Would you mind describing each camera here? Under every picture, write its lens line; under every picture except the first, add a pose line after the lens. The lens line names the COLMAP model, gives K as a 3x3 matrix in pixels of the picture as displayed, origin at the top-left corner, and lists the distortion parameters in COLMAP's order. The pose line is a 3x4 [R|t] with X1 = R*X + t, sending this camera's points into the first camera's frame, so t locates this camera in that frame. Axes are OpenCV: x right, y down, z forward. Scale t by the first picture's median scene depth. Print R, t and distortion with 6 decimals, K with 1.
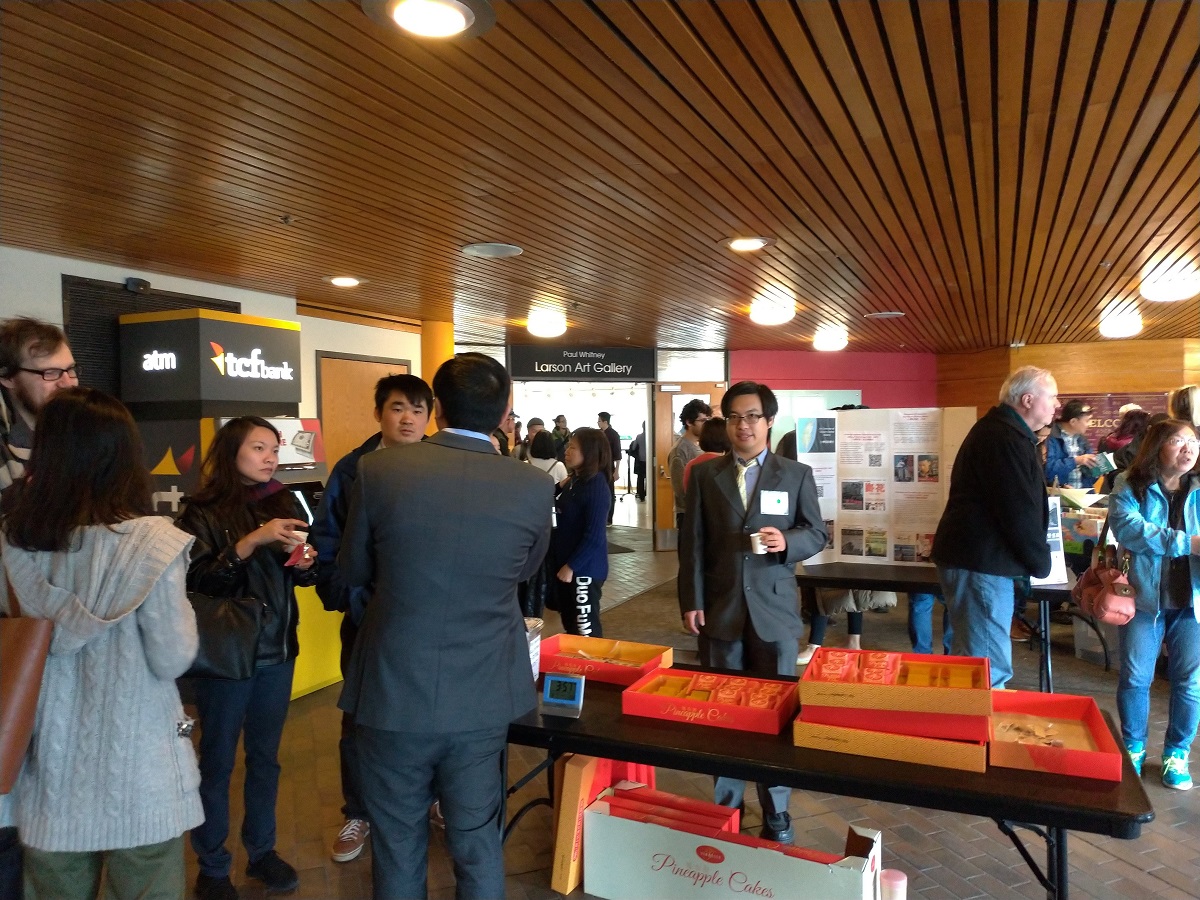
lens RADIAL K [[857.0, 0, 600.0], [0, 857.0, 450.0], [0, 0, 1]] dist [0.003045, -0.000391]
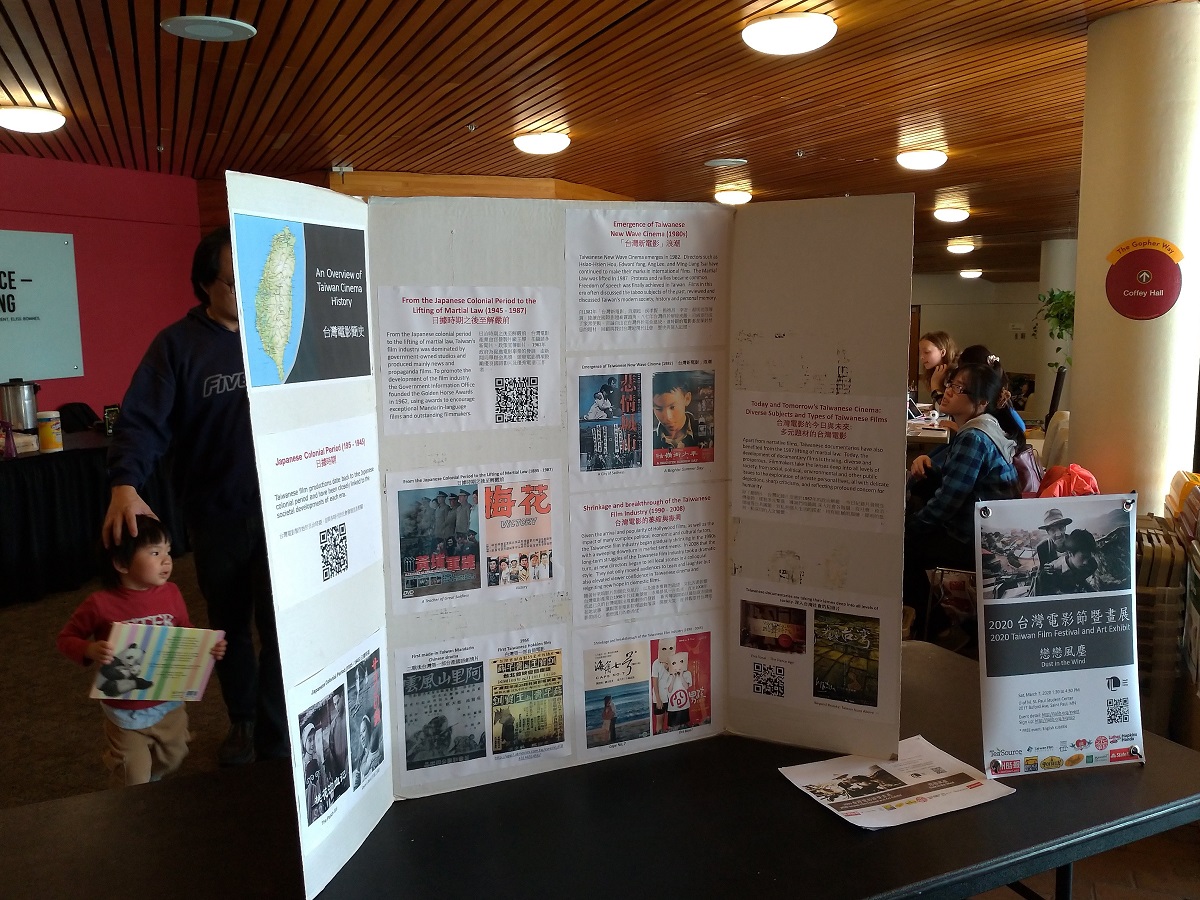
lens RADIAL K [[1008.0, 0, 600.0], [0, 1008.0, 450.0], [0, 0, 1]] dist [0.001586, -0.000675]
pose [[0.666925, -0.104363, 0.737780, 0.108095], [0.022865, 0.992543, 0.119732, -0.008798], [-0.744774, -0.062983, 0.664338, 0.775444]]
